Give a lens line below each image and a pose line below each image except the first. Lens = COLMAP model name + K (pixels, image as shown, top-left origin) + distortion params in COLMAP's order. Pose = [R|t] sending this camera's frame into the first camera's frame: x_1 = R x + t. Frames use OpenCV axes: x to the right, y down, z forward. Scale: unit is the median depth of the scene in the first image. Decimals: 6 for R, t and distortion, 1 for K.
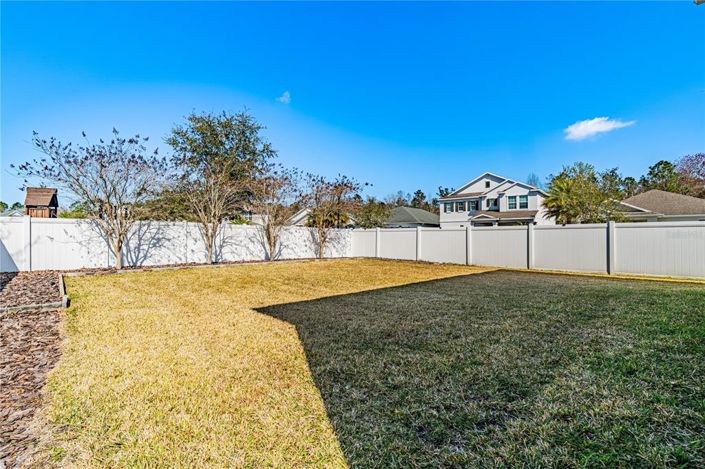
lens RADIAL K [[318.1, 0, 351.9], [0, 318.1, 229.0], [0, 0, 1]] dist [0.000370, 0.000028]
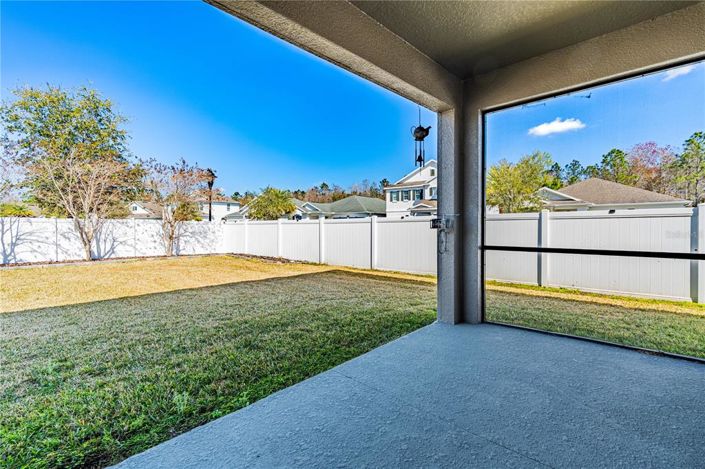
lens RADIAL K [[320.9, 0, 348.7], [0, 320.9, 230.8], [0, 0, 1]] dist [-0.003609, -0.000574]
pose [[0.999002, -0.007205, 0.044091, 0.179118], [0.005523, 0.999257, 0.038147, -0.003495], [-0.044333, -0.037865, 0.998299, 0.052663]]
